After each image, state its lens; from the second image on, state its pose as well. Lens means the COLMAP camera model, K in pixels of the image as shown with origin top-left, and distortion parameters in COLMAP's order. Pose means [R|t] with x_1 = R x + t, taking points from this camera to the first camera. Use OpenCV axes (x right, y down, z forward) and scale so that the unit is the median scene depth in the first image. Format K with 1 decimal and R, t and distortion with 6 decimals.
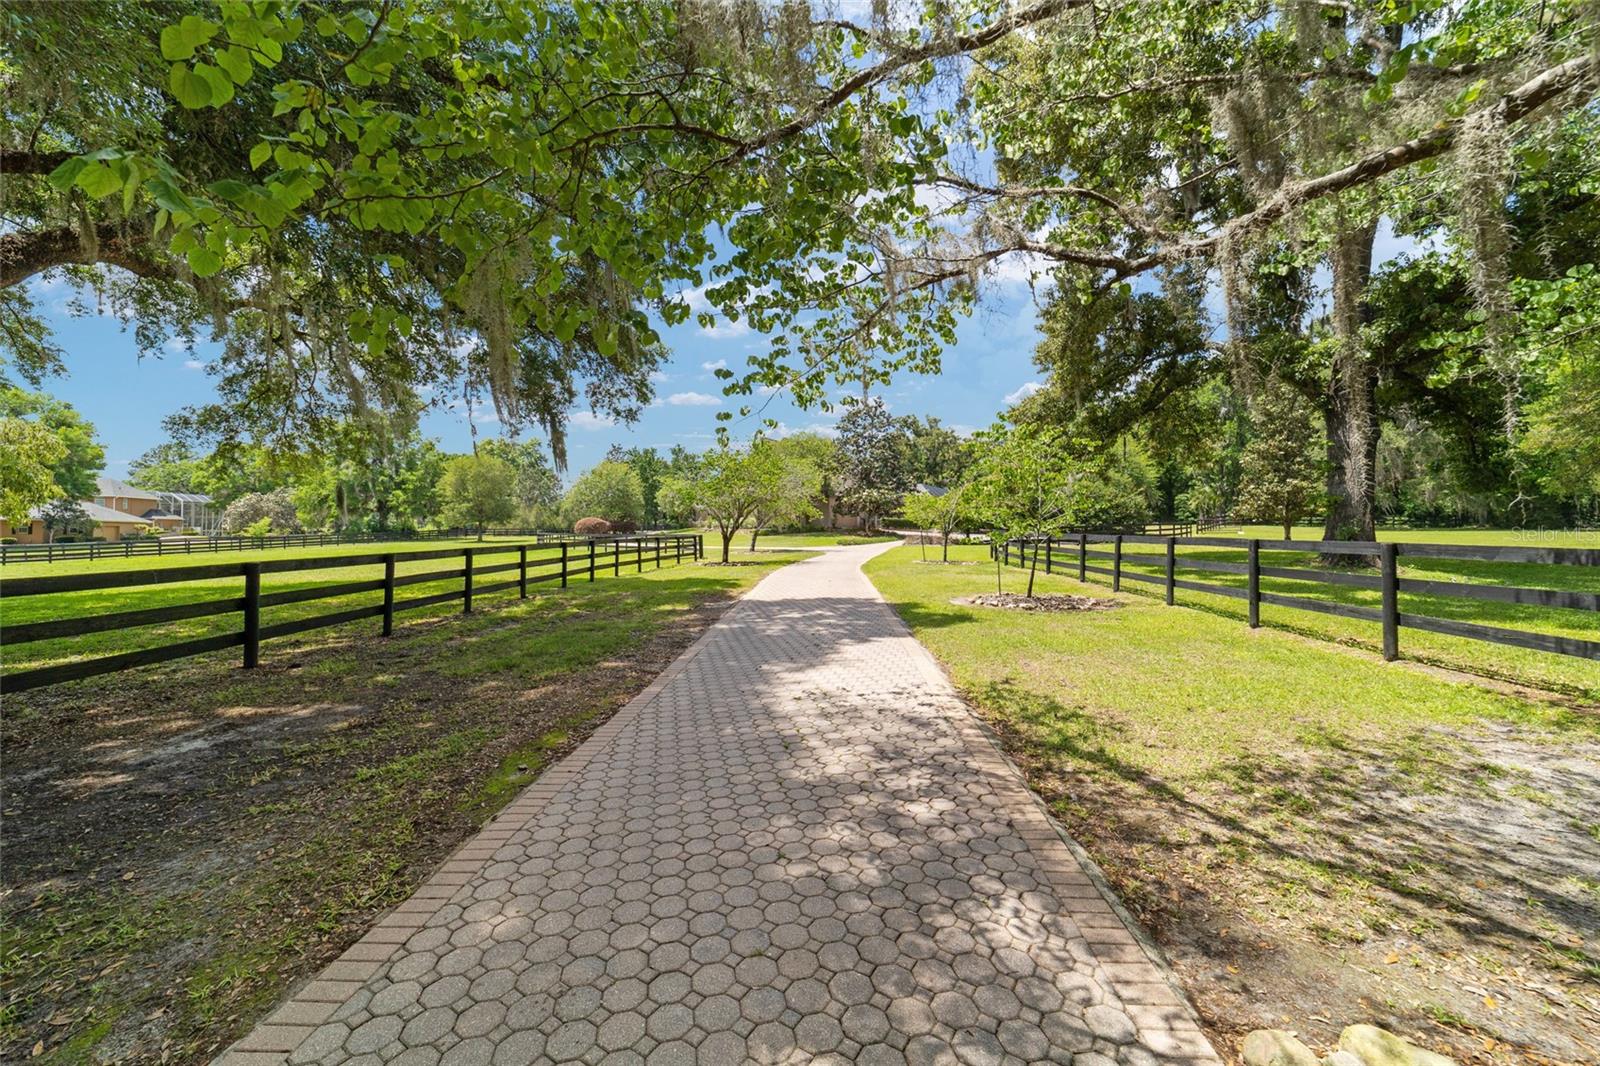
lens RADIAL K [[617.6, 0, 800.0], [0, 617.6, 533.0], [0, 0, 1]] dist [0.000115, 0.000247]
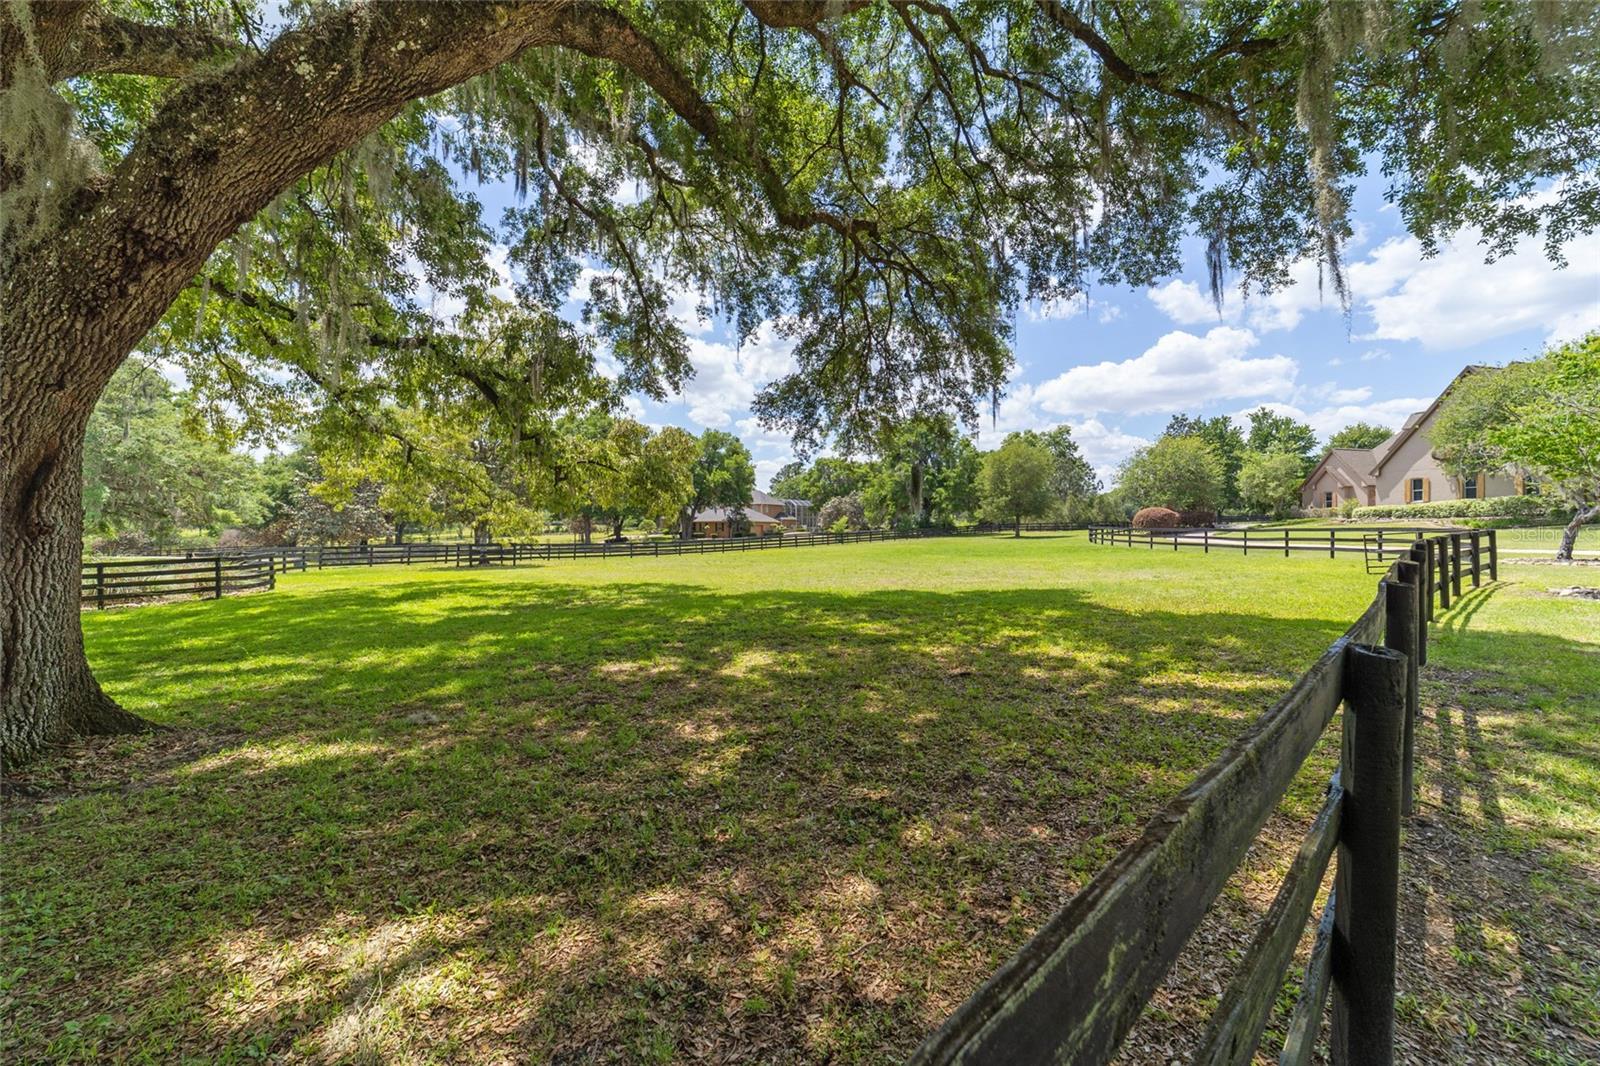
lens RADIAL K [[617.6, 0, 800.0], [0, 617.6, 533.0], [0, 0, 1]] dist [0.000115, 0.000247]
pose [[0.707010, -0.001858, -0.707201, -0.084118], [0.007553, 0.999959, 0.004924, 0.000375], [0.707163, -0.008823, 0.706995, 0.098792]]
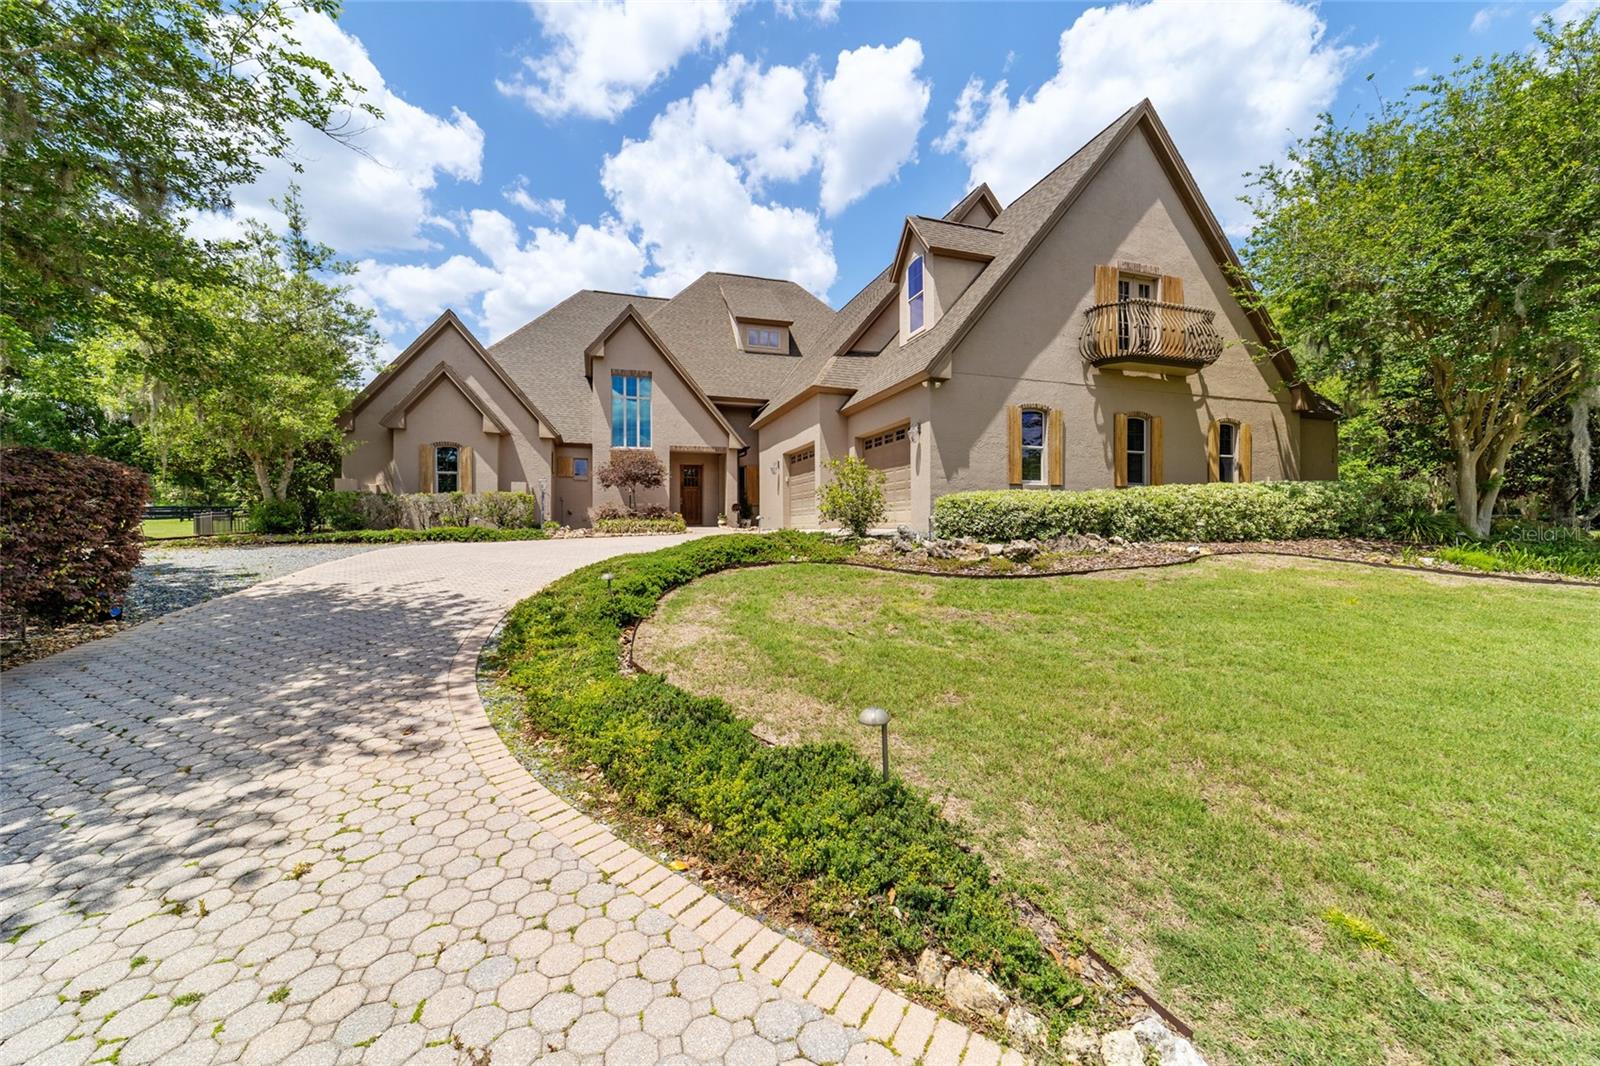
lens RADIAL K [[579.2, 0, 800.0], [0, 579.2, 533.0], [0, 0, 1]] dist [-0.000457, 0.000011]
pose [[0.641652, -0.004706, 0.766982, -0.257951], [-0.005466, 0.999928, 0.010708, -0.009001], [-0.766976, -0.011063, 0.641580, 0.865247]]
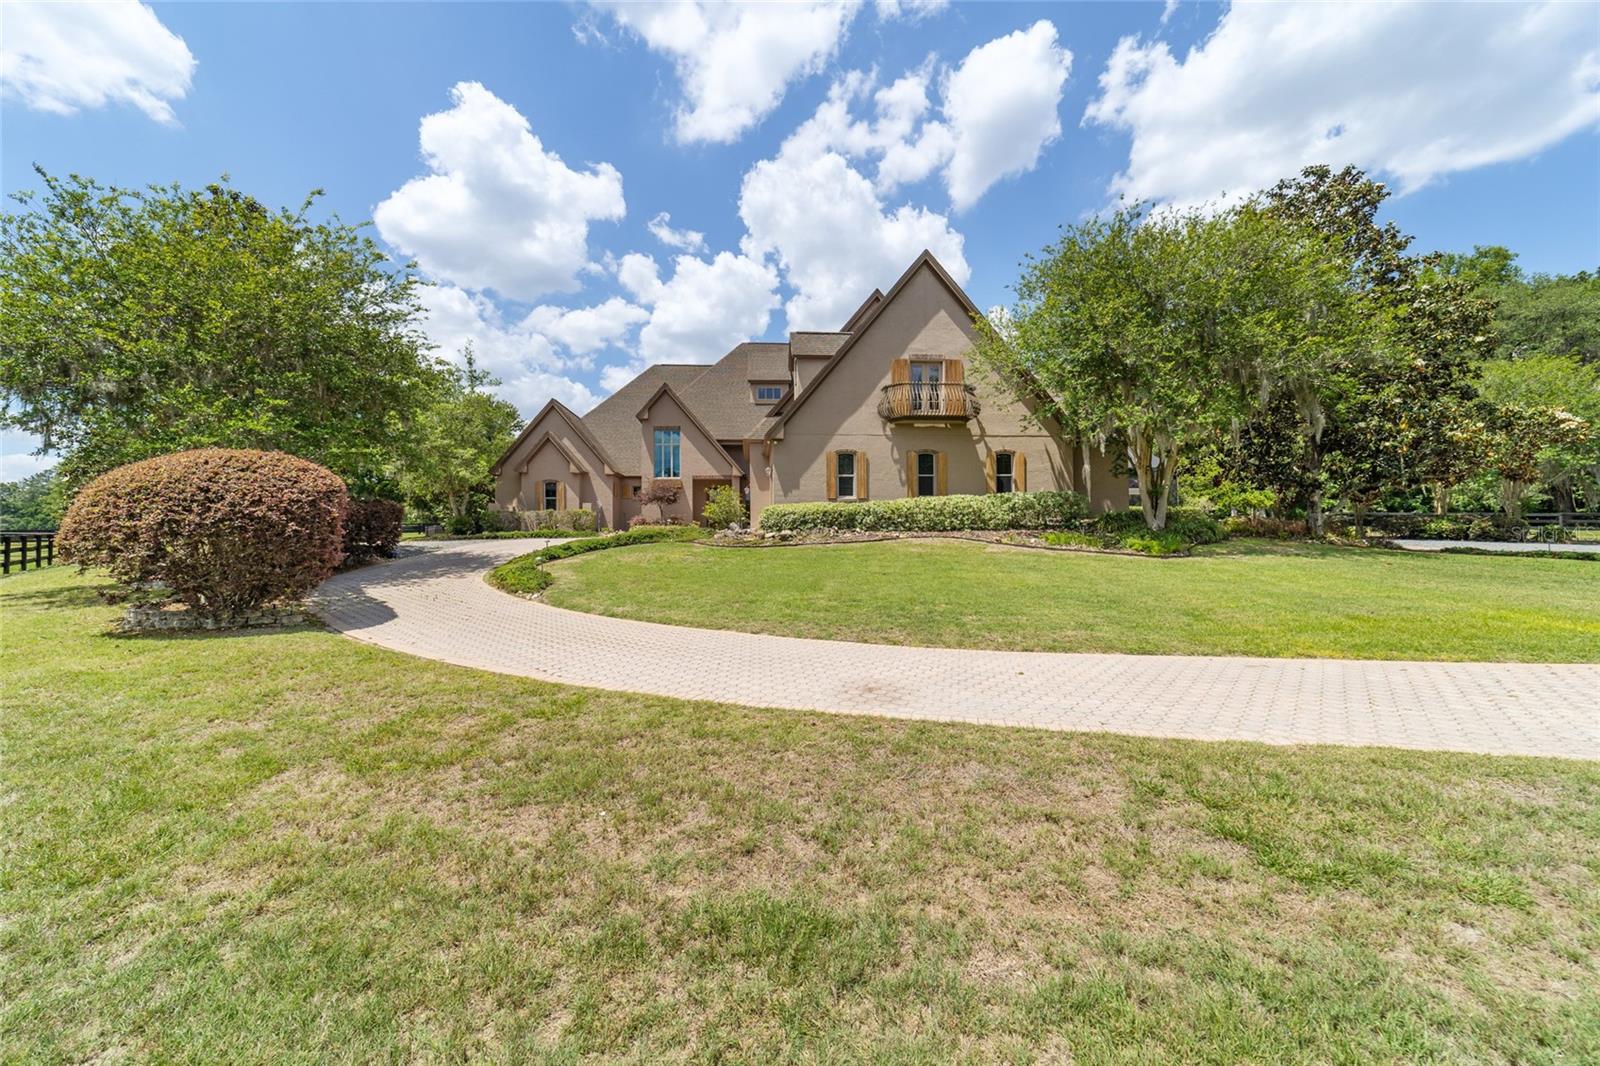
lens RADIAL K [[617.6, 0, 800.0], [0, 617.6, 533.0], [0, 0, 1]] dist [0.000115, 0.000247]
pose [[0.811728, 0.005980, 0.584004, -0.273193], [0.000909, 0.999933, -0.011503, -0.001981], [-0.584034, 0.009868, 0.811669, 0.696431]]
